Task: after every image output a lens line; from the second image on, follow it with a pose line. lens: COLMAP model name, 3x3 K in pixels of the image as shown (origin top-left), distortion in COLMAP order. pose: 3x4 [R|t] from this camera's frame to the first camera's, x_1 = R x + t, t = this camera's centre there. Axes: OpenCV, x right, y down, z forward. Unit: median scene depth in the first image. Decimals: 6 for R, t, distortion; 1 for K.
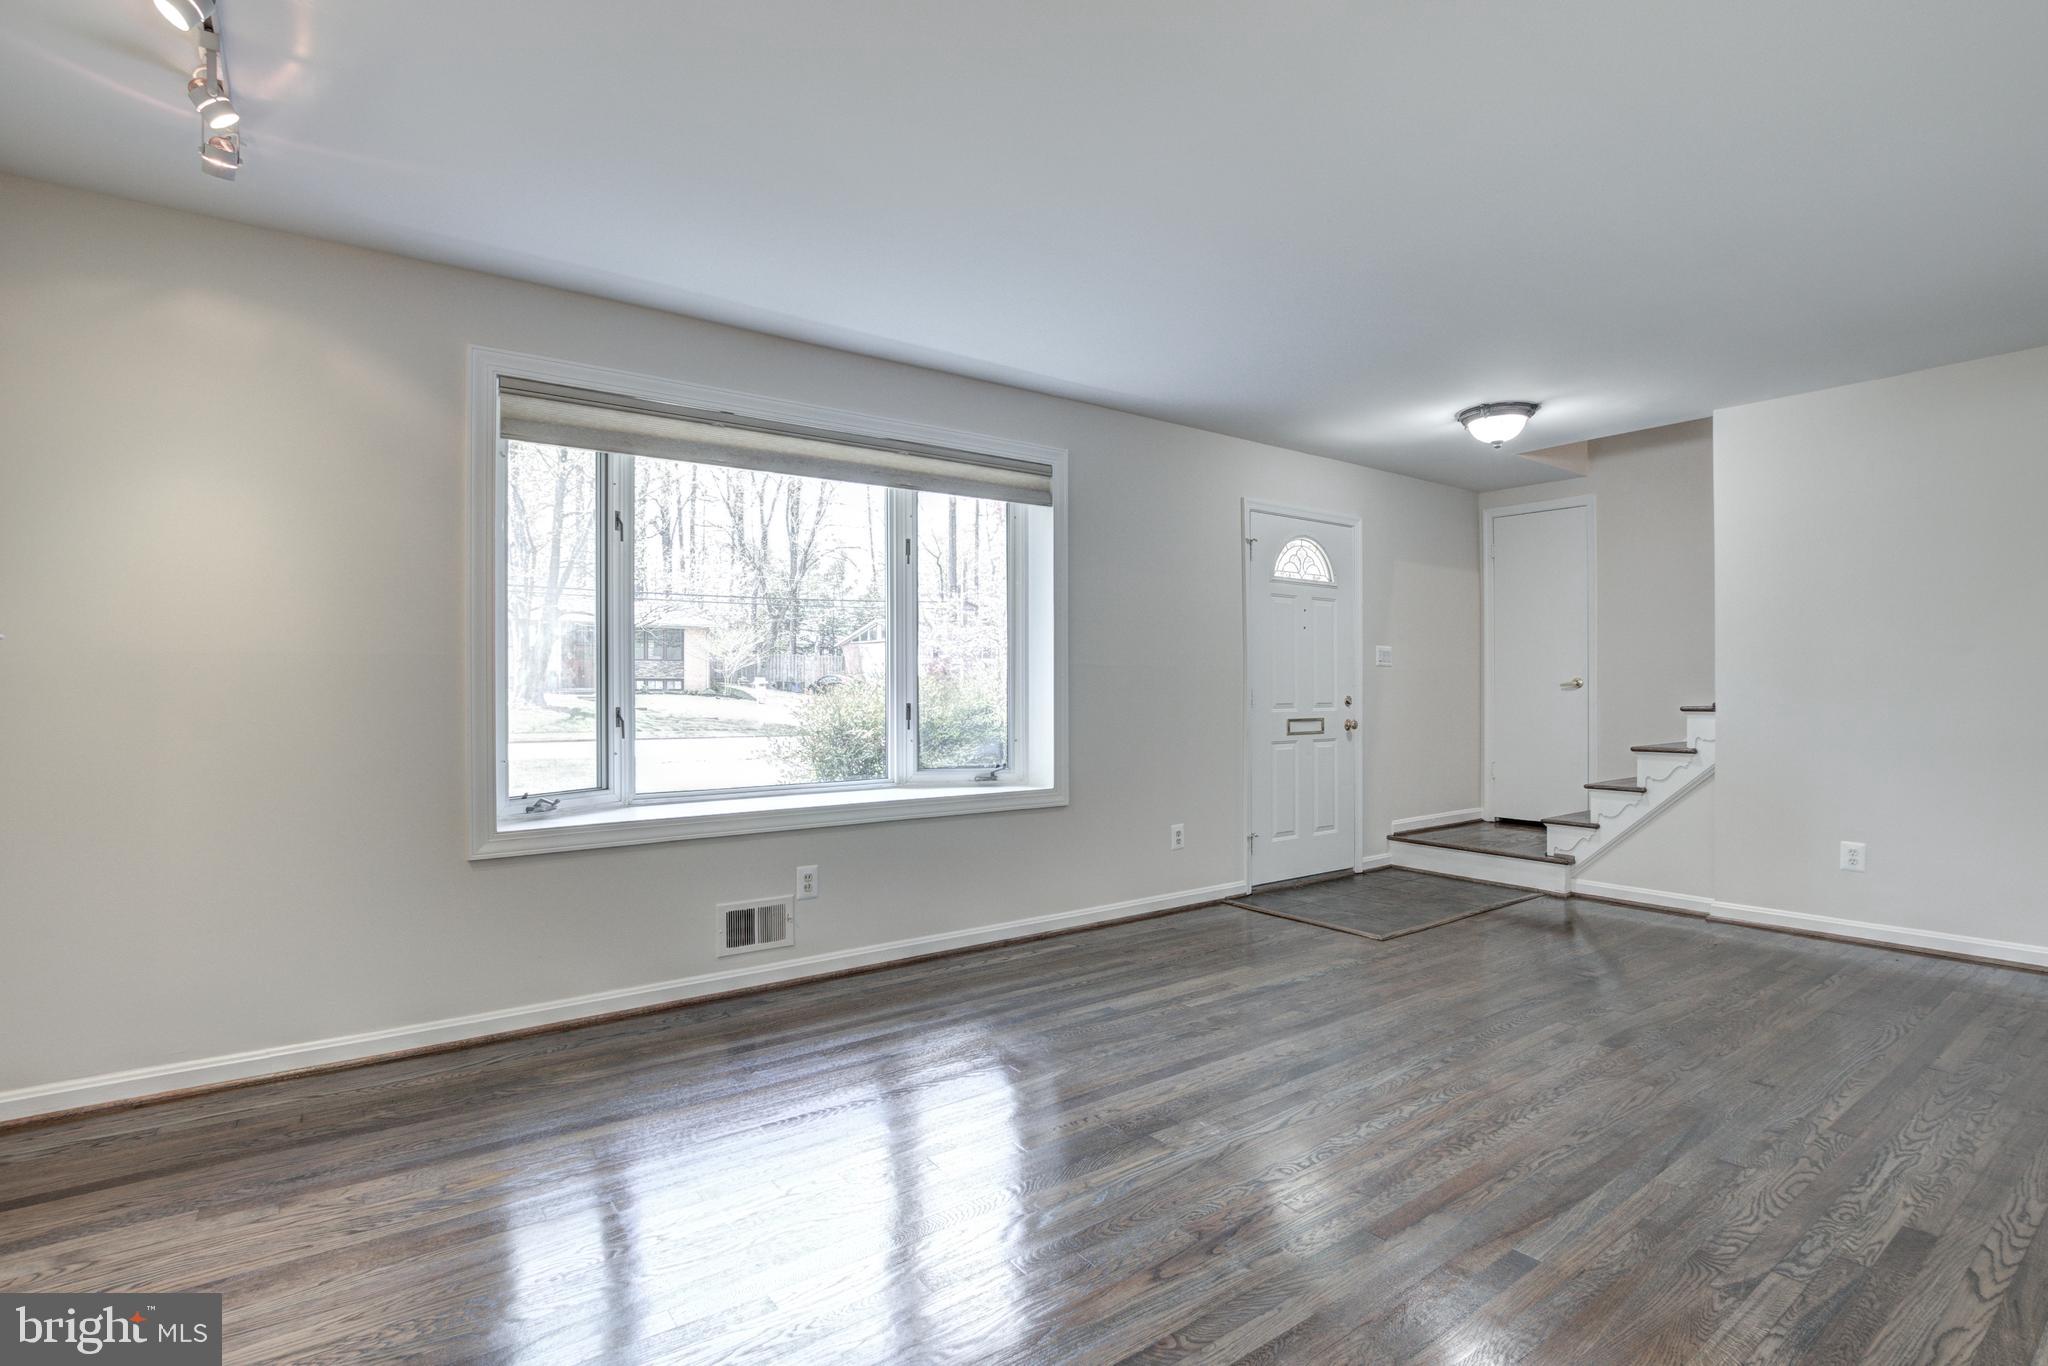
lens RADIAL K [[971.3, 0, 1028.0], [0, 971.3, 693.0], [0, 0, 1]] dist [-0.031445, 0.004663]
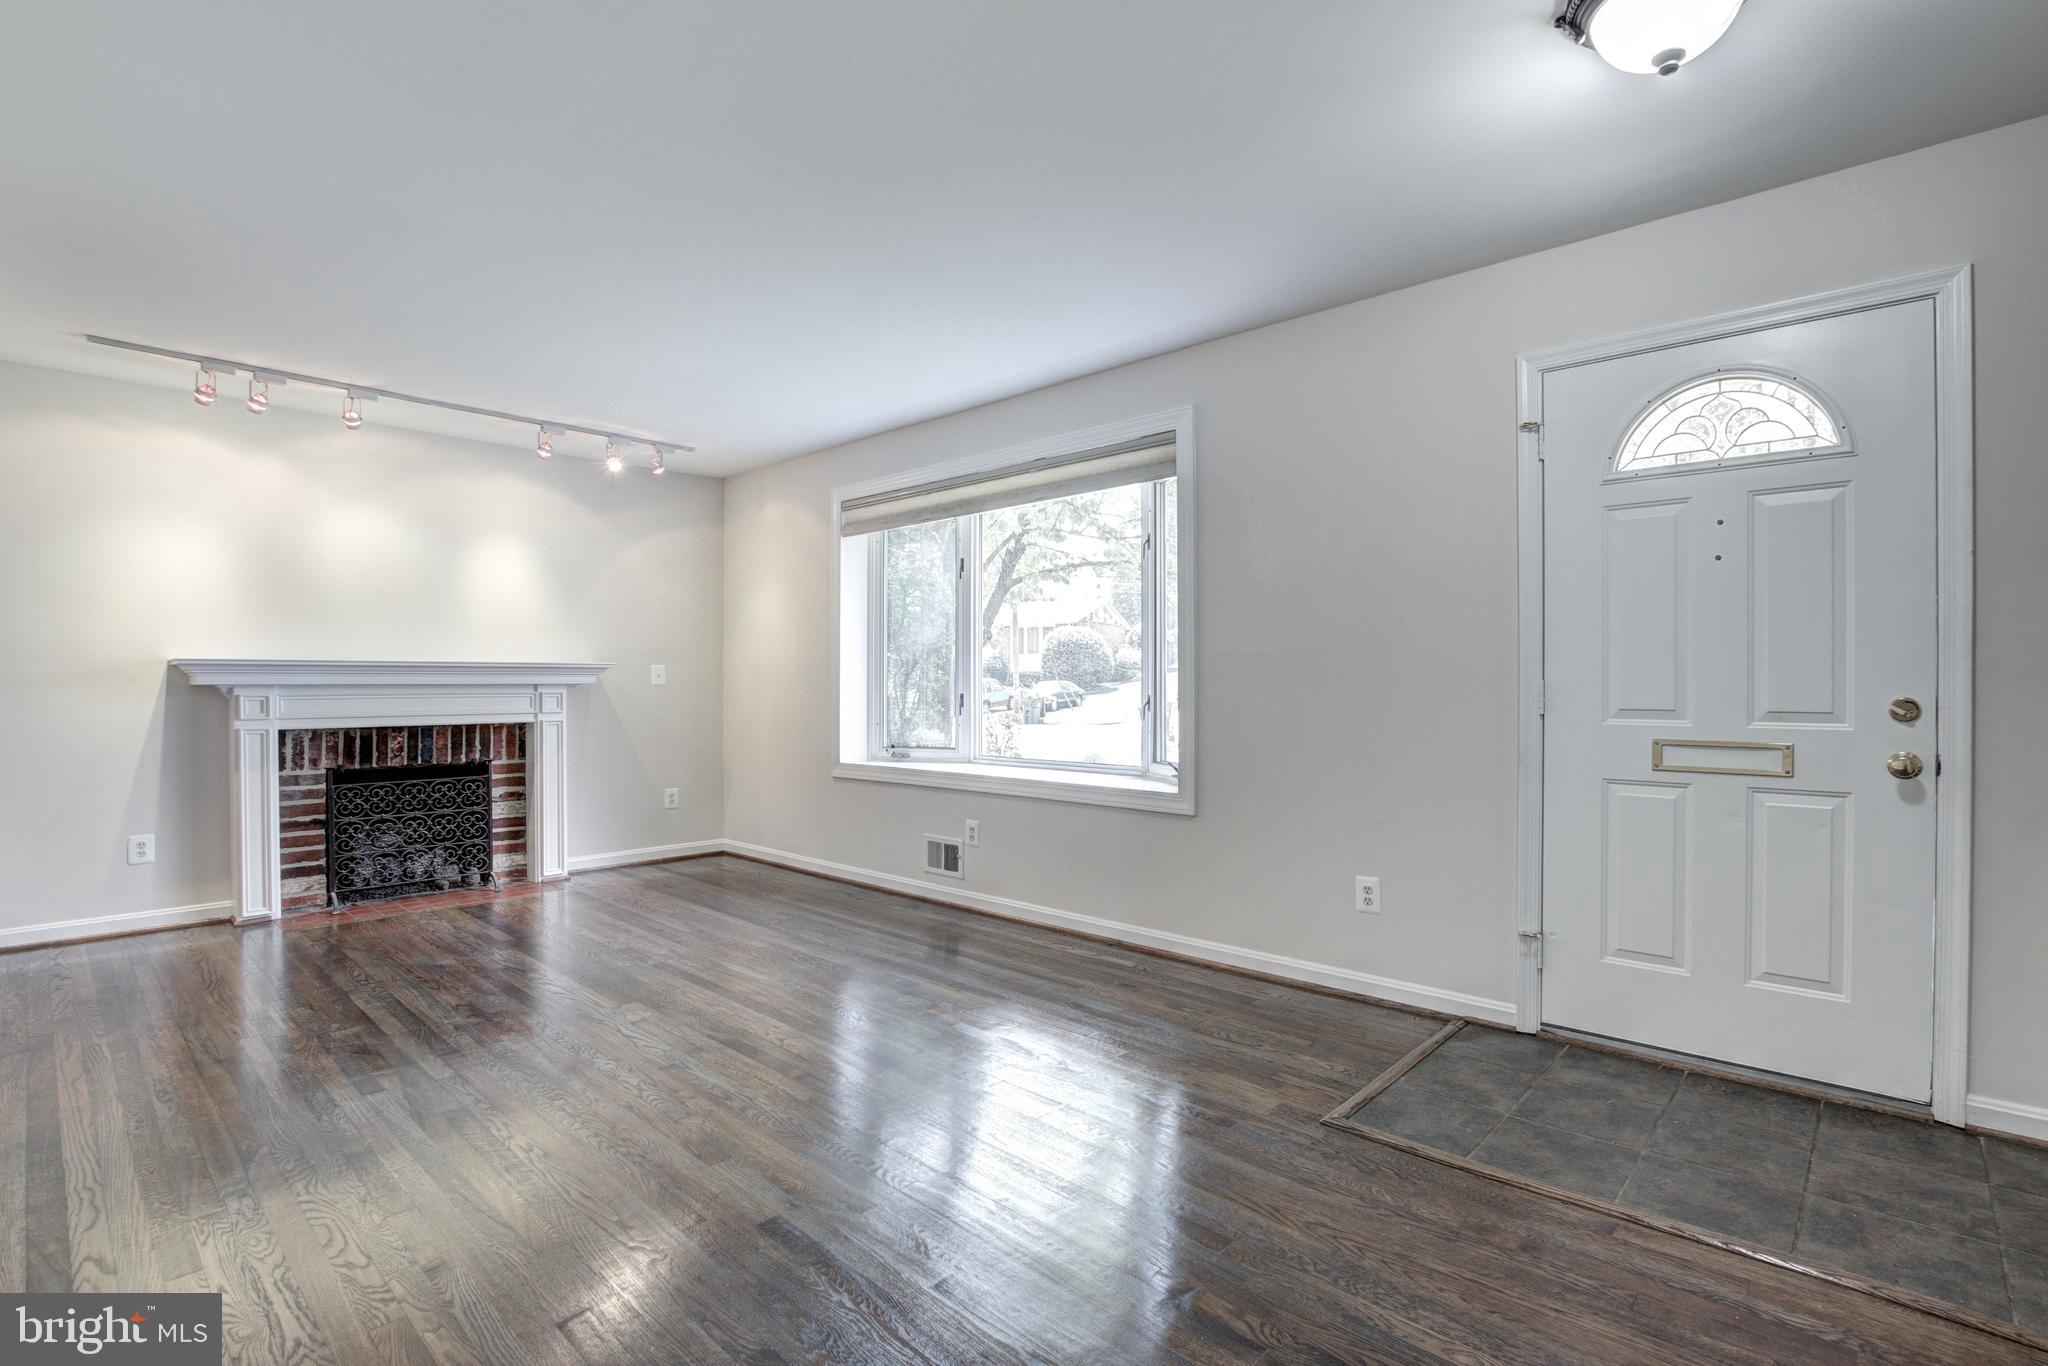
lens RADIAL K [[958.1, 0, 1039.5], [0, 958.1, 687.5], [0, 0, 1]] dist [-0.026947, 0.001439]
pose [[0.195638, 0.007577, -0.980647, 1.000152], [-0.004376, 0.999967, 0.006854, -0.004309], [0.980666, 0.002950, 0.195665, 0.822204]]
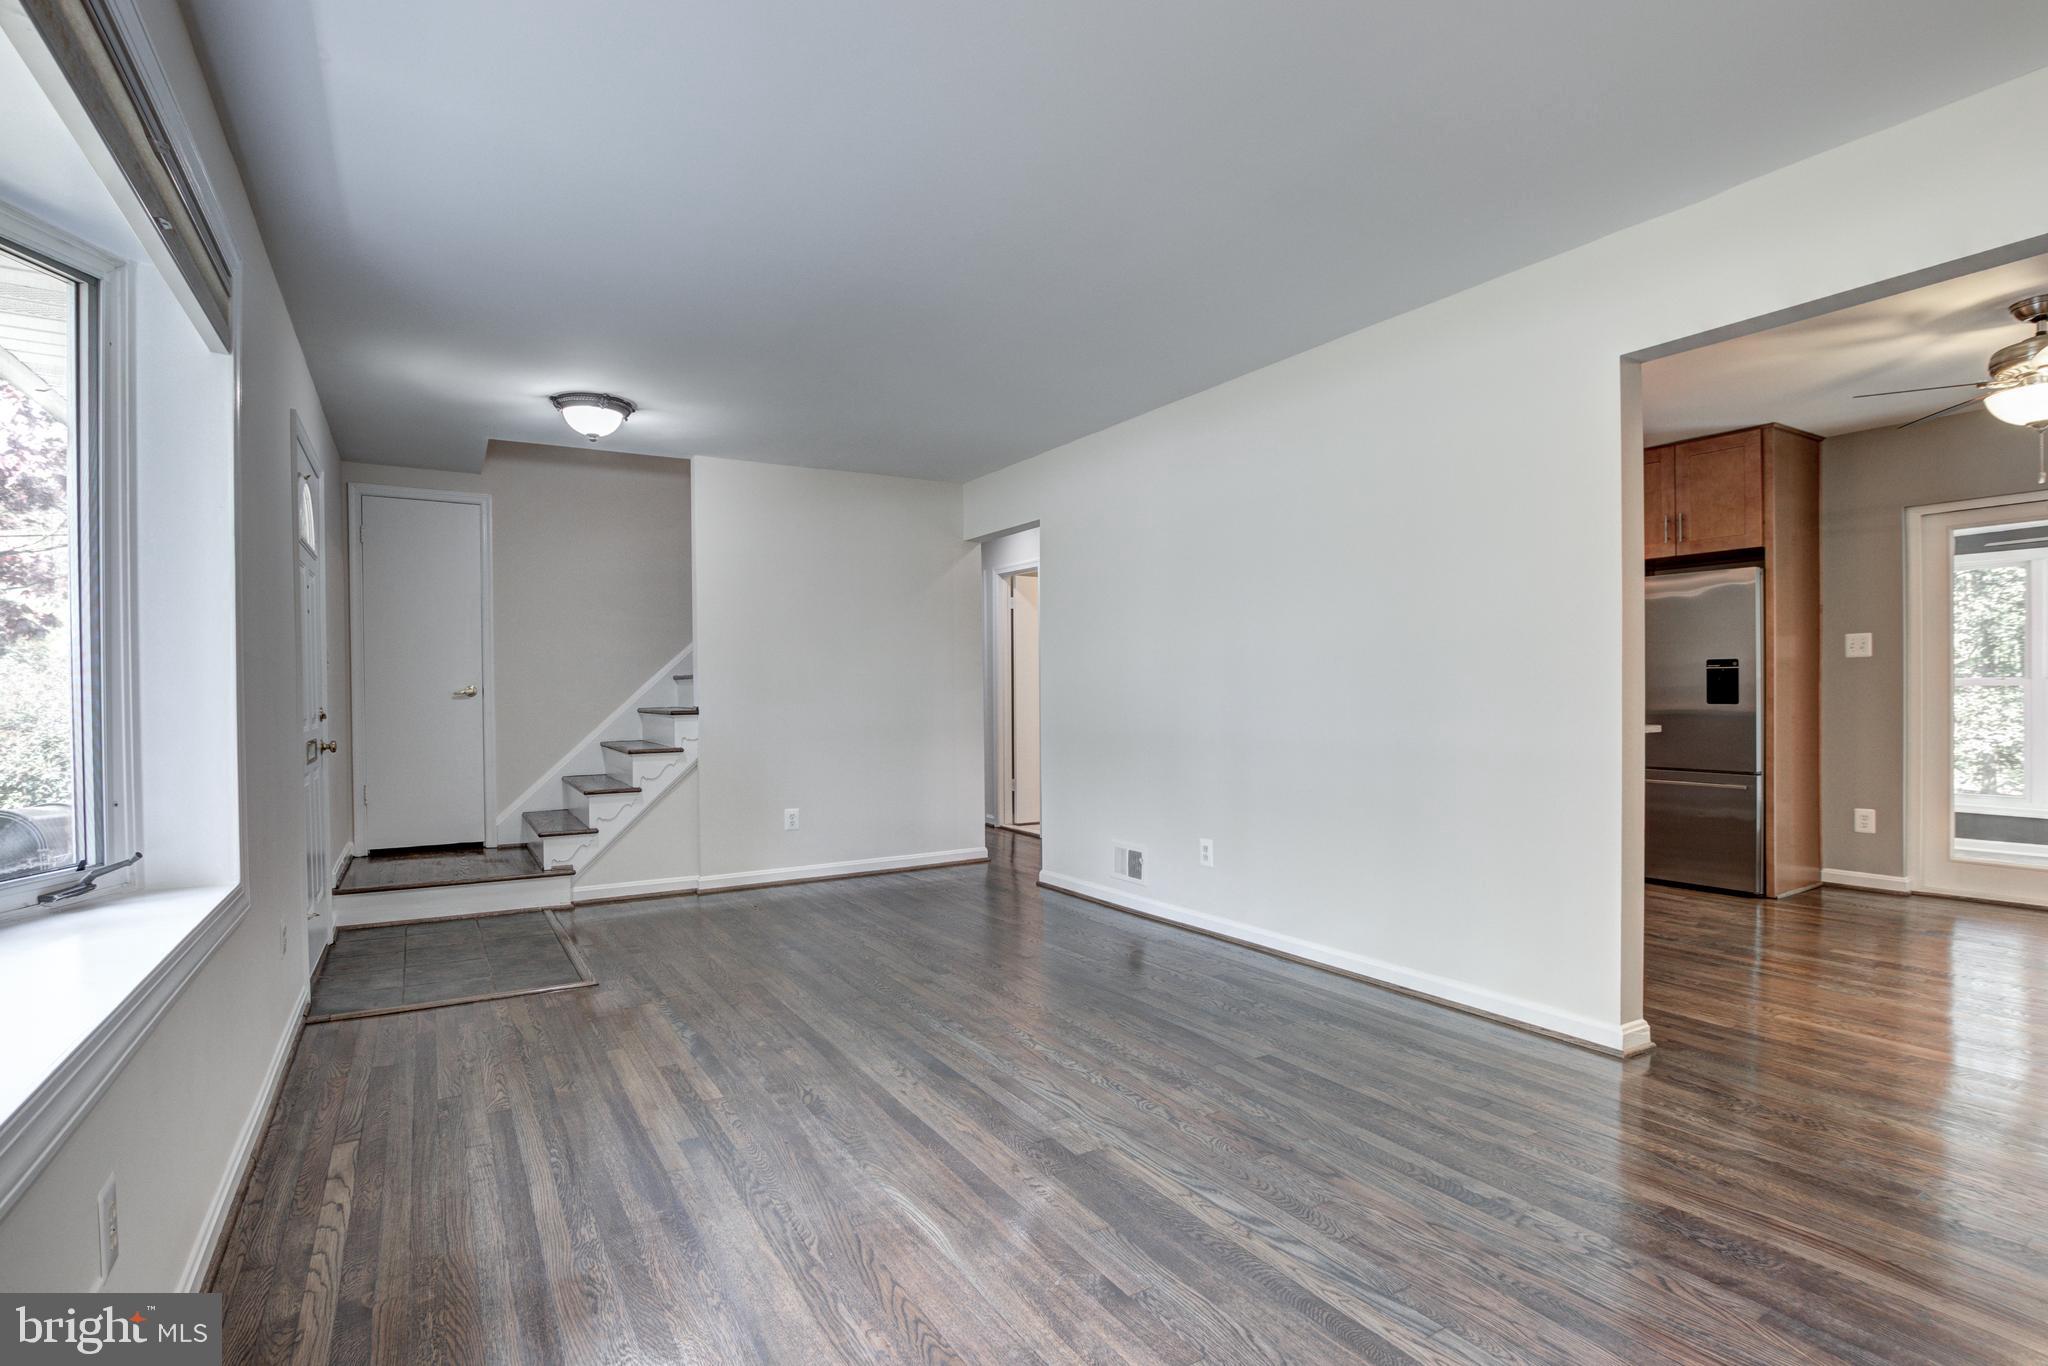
lens RADIAL K [[993.2, 0, 1010.6], [0, 993.2, 701.6], [0, 0, 1]] dist [-0.028498, 0.000621]
pose [[0.098941, -0.009729, 0.995046, -0.540557], [0.014049, 0.999866, 0.008380, -0.001259], [-0.994994, 0.013151, 0.099065, 0.609636]]
